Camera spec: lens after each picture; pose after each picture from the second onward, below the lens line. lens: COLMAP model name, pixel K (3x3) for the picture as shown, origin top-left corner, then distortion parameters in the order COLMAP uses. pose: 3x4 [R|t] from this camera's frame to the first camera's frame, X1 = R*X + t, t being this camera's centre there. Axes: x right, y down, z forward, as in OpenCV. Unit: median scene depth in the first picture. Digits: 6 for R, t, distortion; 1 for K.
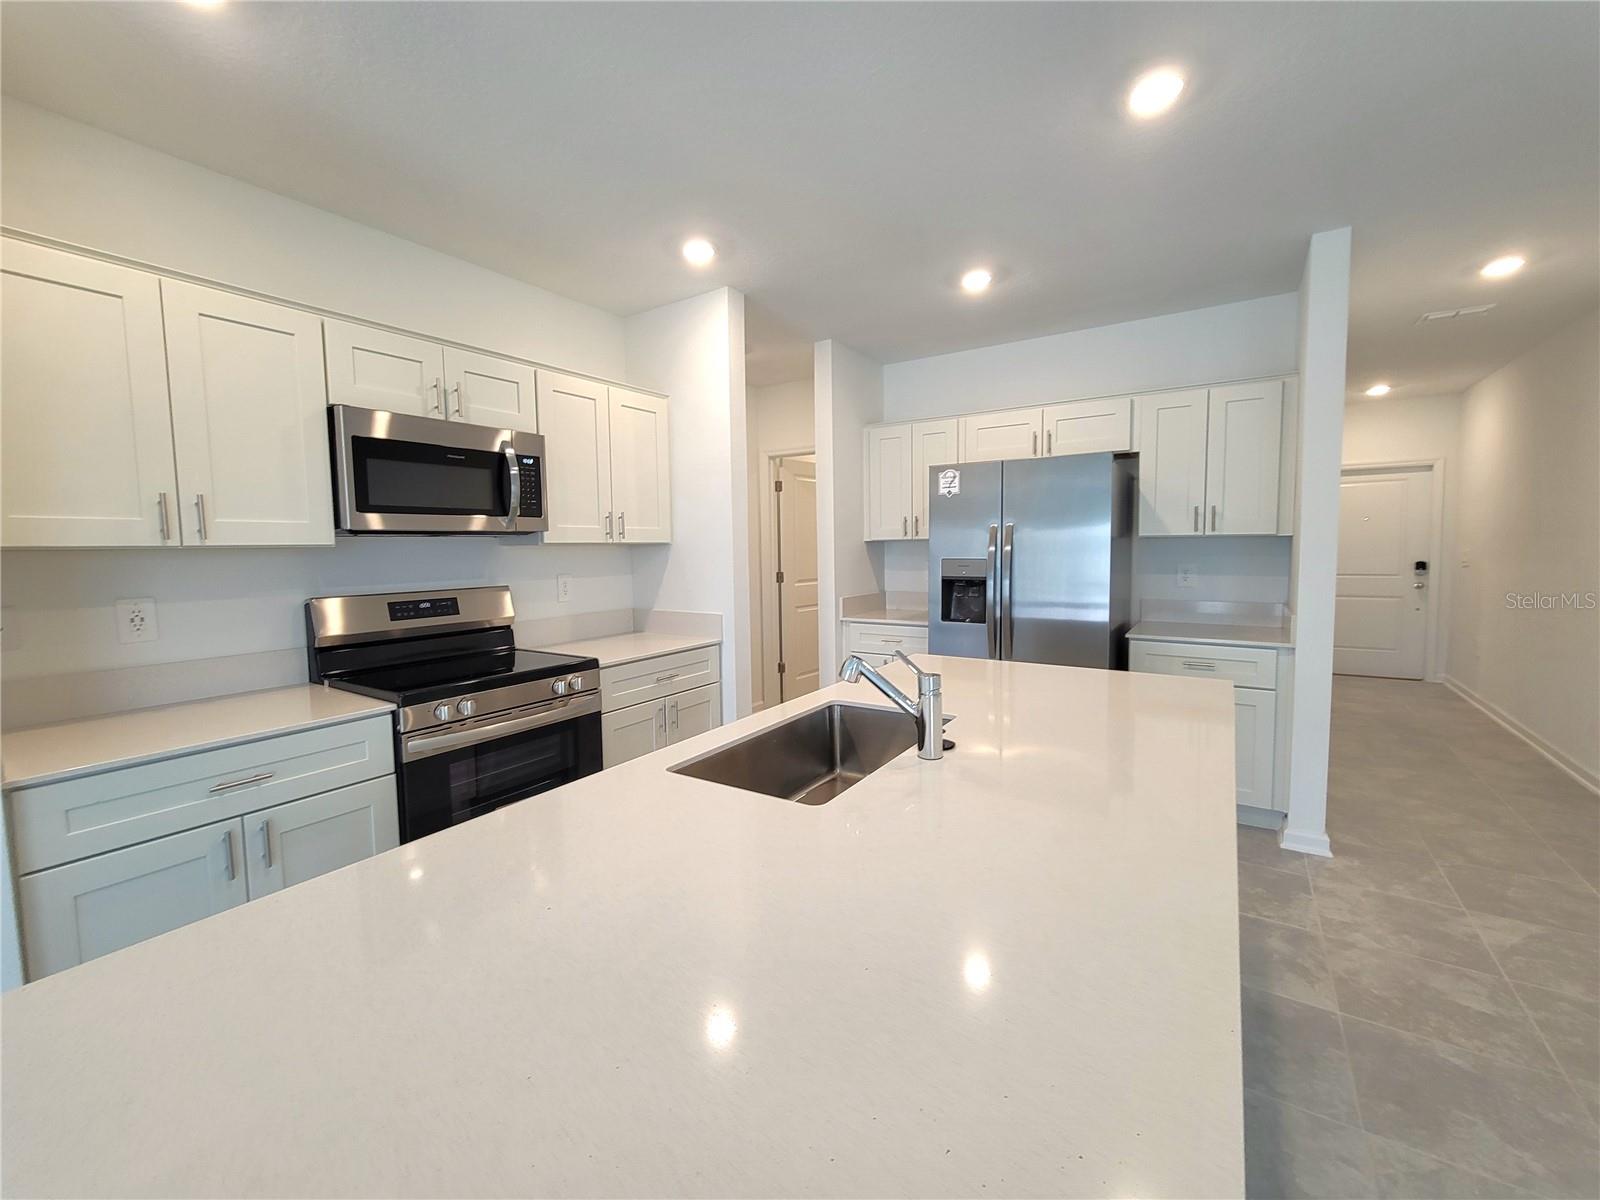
lens RADIAL K [[654.0, 0, 803.7], [0, 654.0, 591.3], [0, 0, 1]] dist [-0.000448, -0.000234]
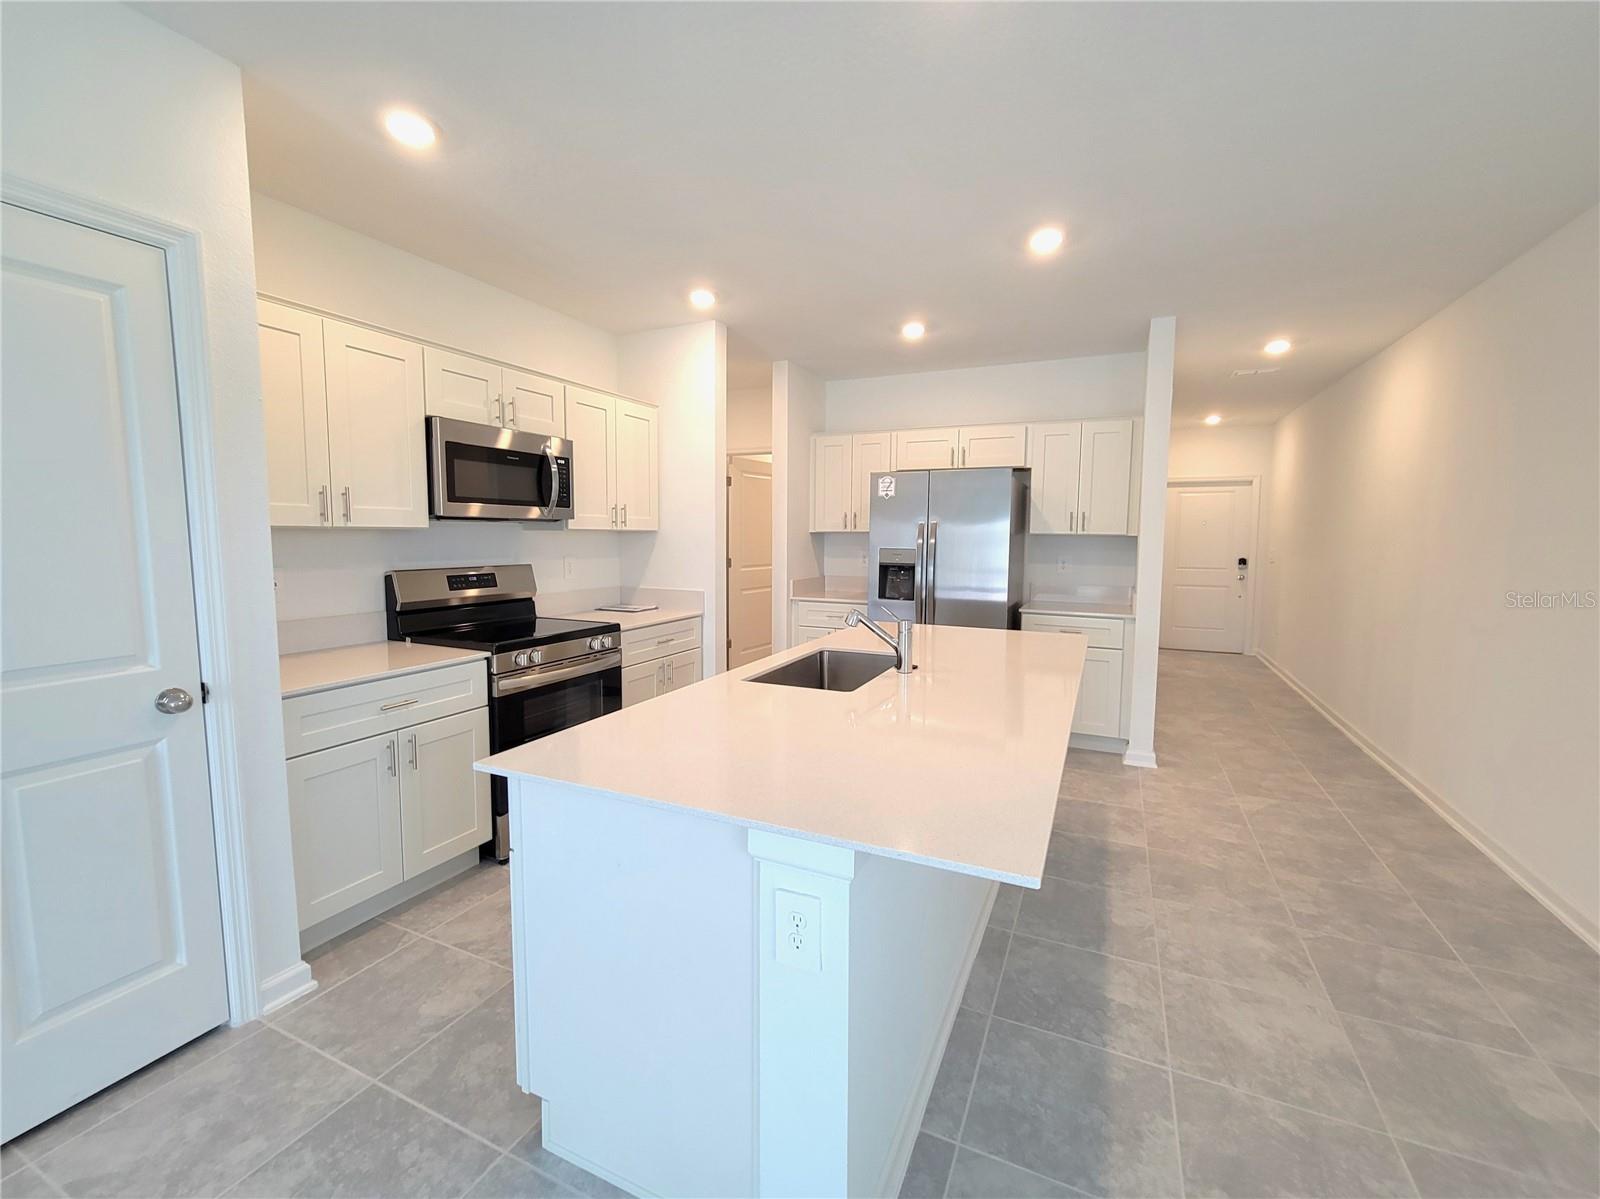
lens RADIAL K [[670.0, 0, 803.8], [0, 670.0, 592.9], [0, 0, 1]] dist [0.001142, 0.000047]
pose [[0.988698, 0.008617, 0.149671, -0.141976], [-0.011184, 0.999804, 0.016323, 0.018021], [-0.149501, -0.017812, 0.988601, -0.274560]]
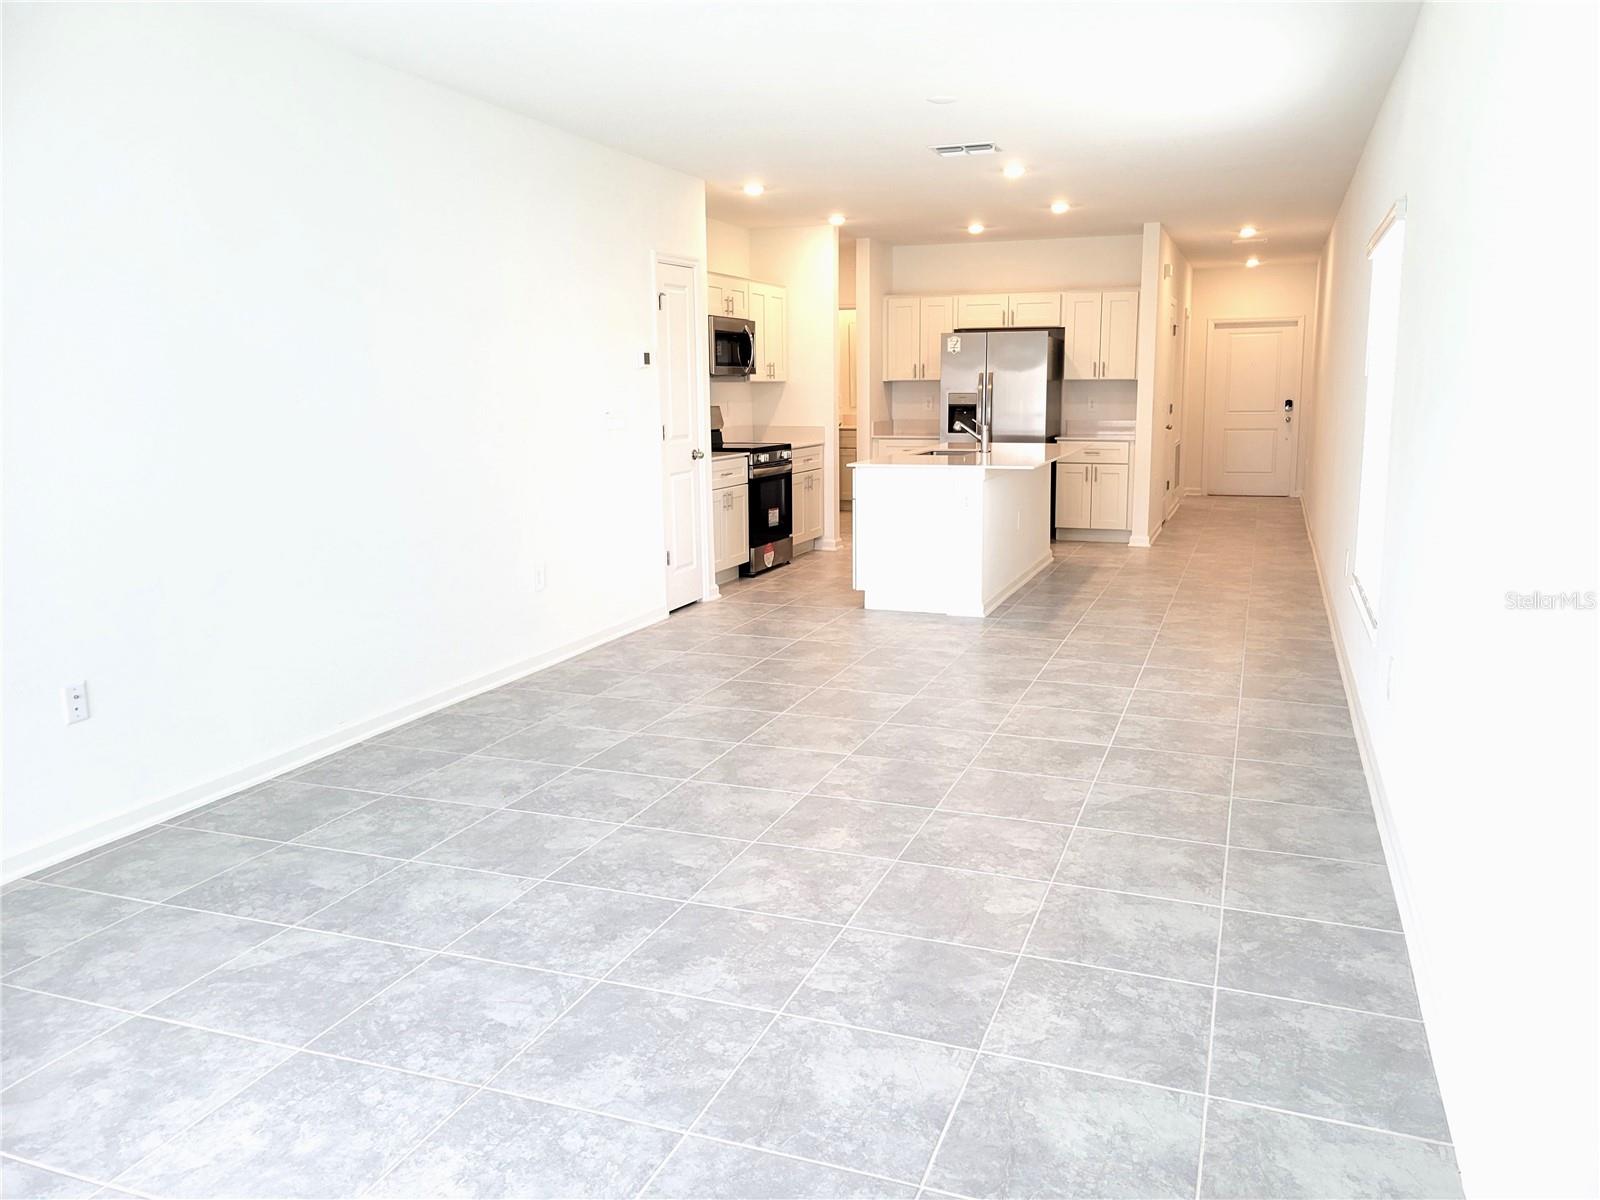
lens RADIAL K [[1201.2, 0, 826.8], [0, 1201.2, 575.7], [0, 0, 1]] dist [0.072609, 0.000006]
pose [[0.972949, -0.027355, 0.229393, -0.906261], [0.007409, 0.996149, 0.087365, 0.160409], [-0.230899, -0.083302, 0.969405, -2.150803]]
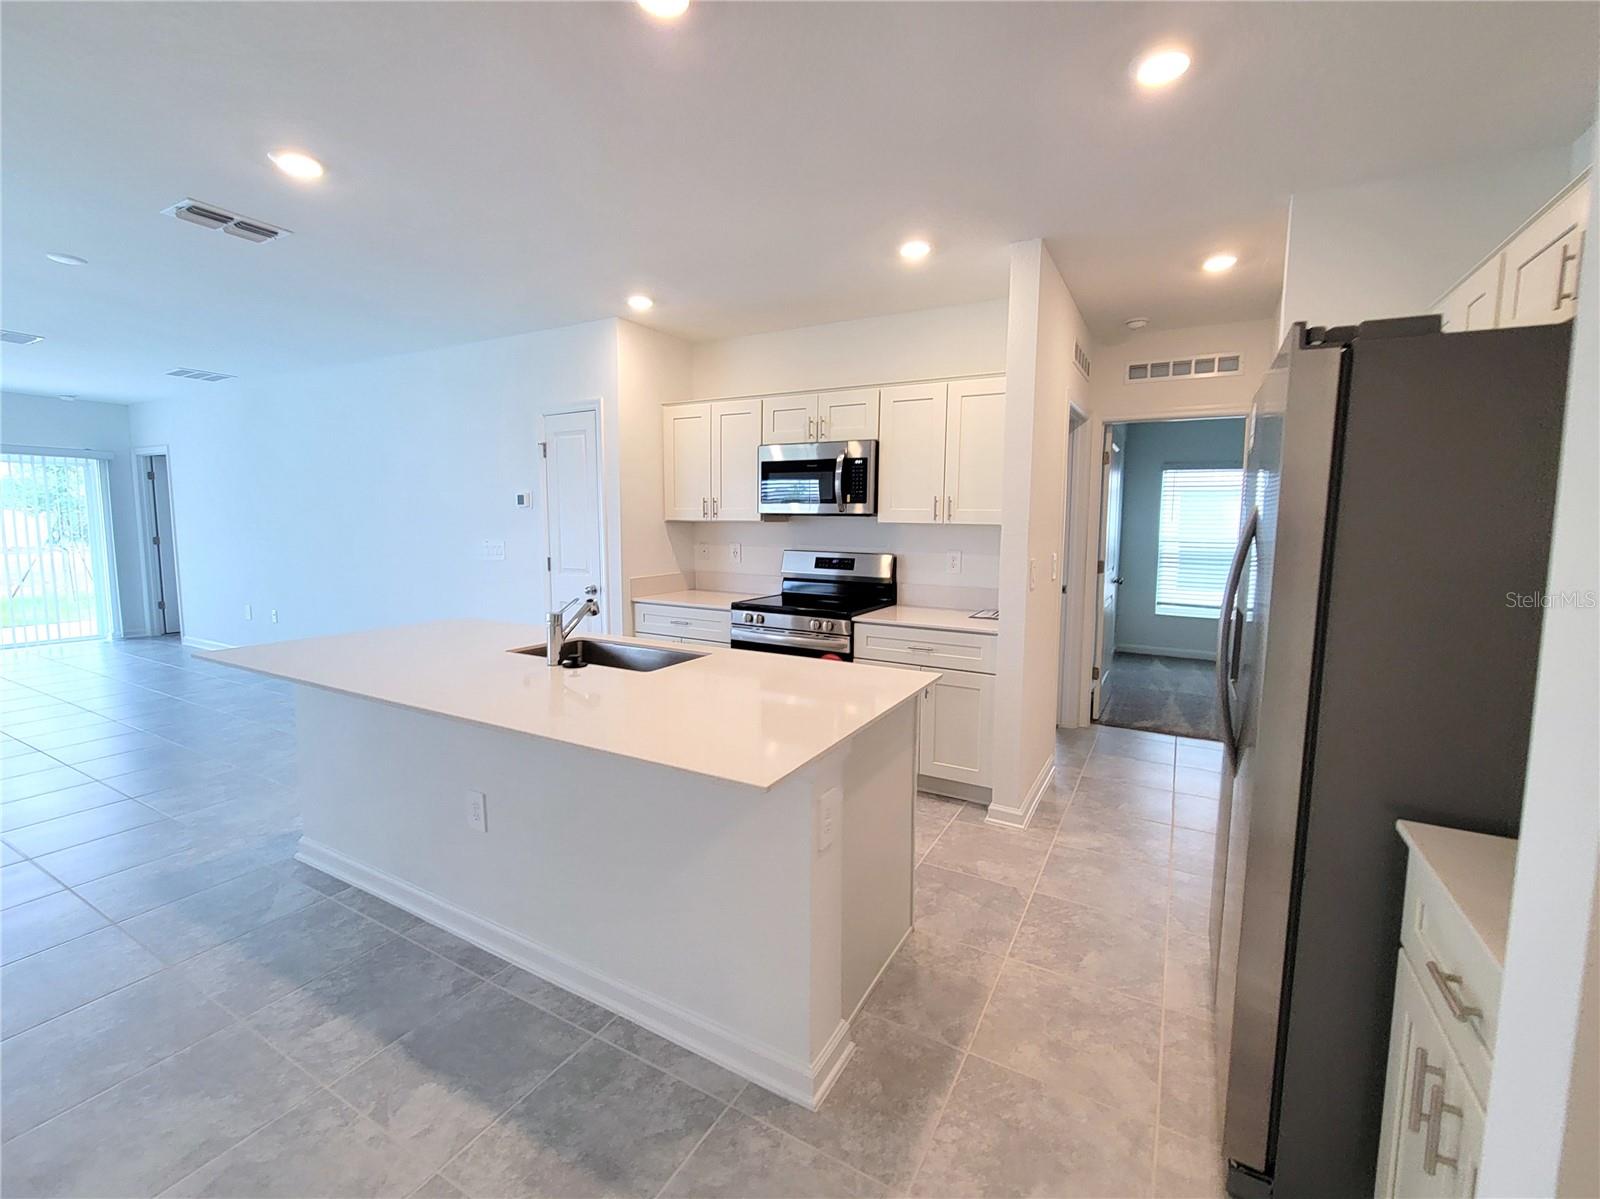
lens RADIAL K [[690.0, 0, 799.3], [0, 690.0, 586.2], [0, 0, 1]] dist [0.000176, -0.000115]
pose [[0.065104, 0.112954, -0.991465, 0.913302], [-0.082317, 0.990794, 0.107472, -0.078152], [0.994477, 0.074617, 0.073803, 0.709698]]
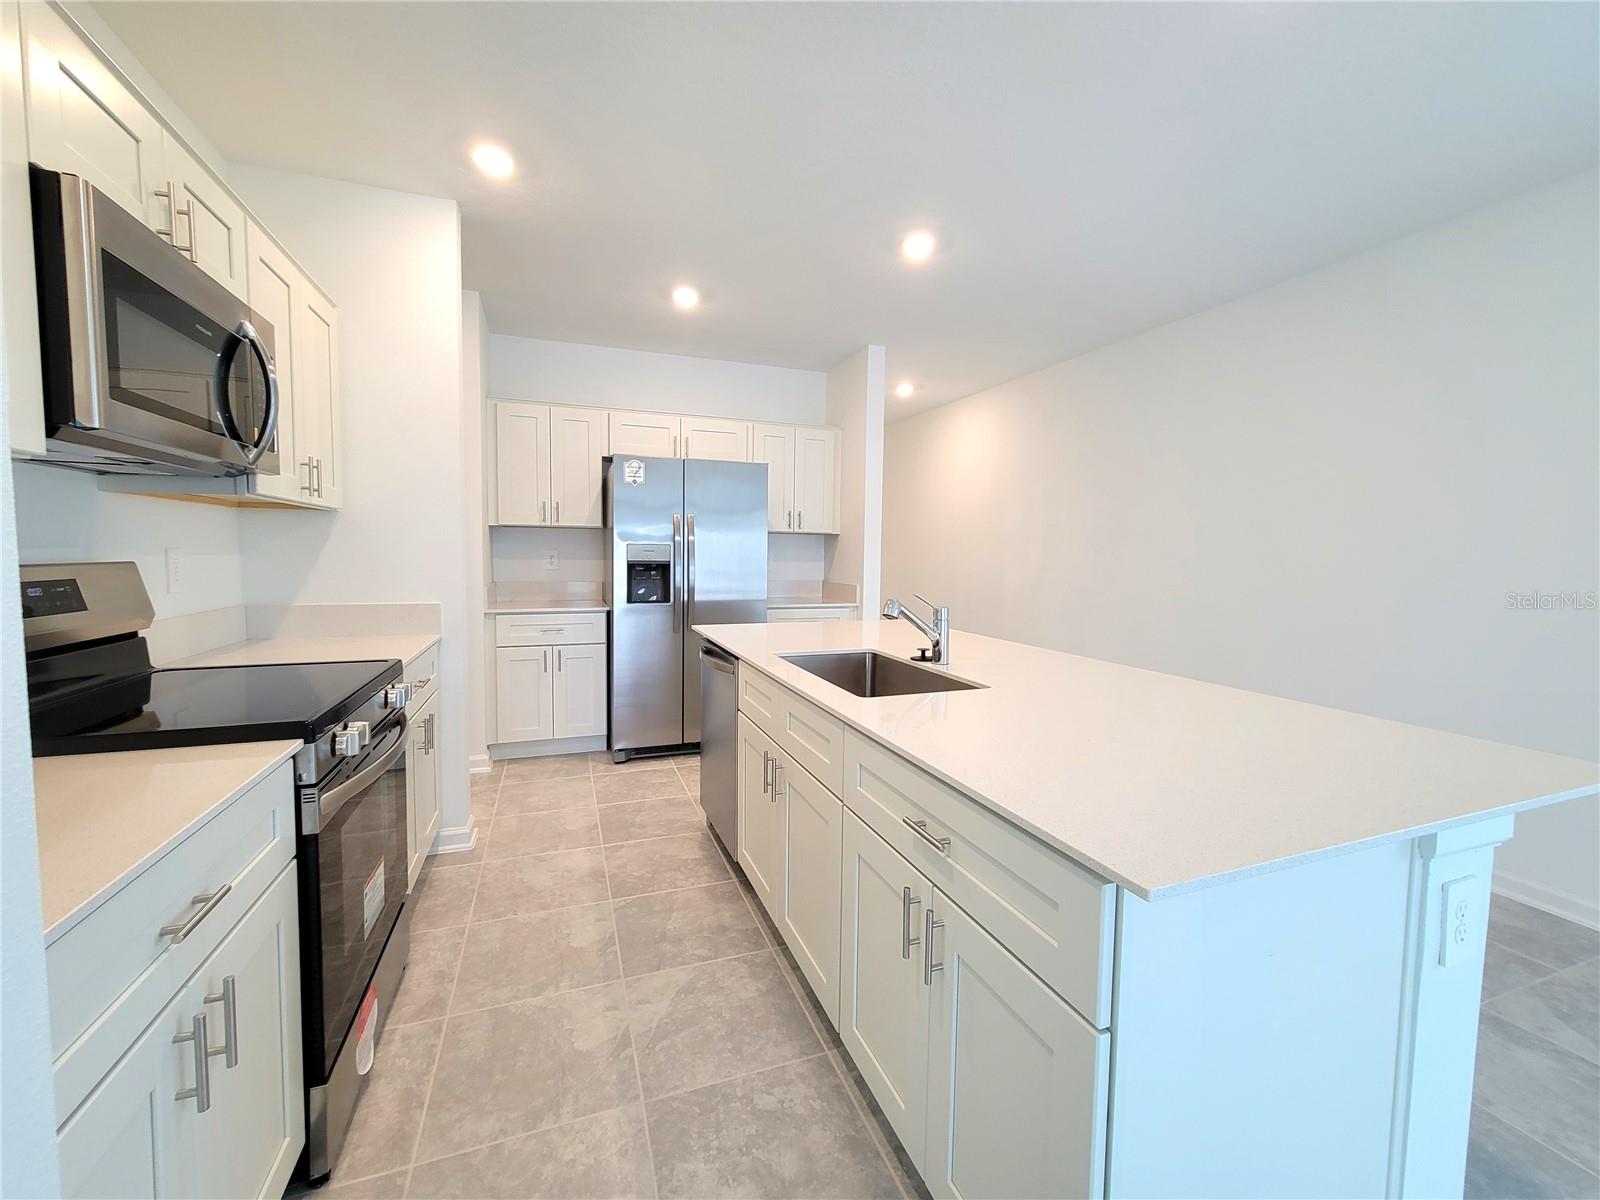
lens RADIAL K [[654.0, 0, 803.7], [0, 654.0, 591.3], [0, 0, 1]] dist [-0.000448, -0.000234]
pose [[0.587171, -0.027354, 0.809001, -0.566235], [0.035409, 0.999340, 0.008090, 0.033035], [-0.808688, 0.023895, 0.587752, 0.187005]]
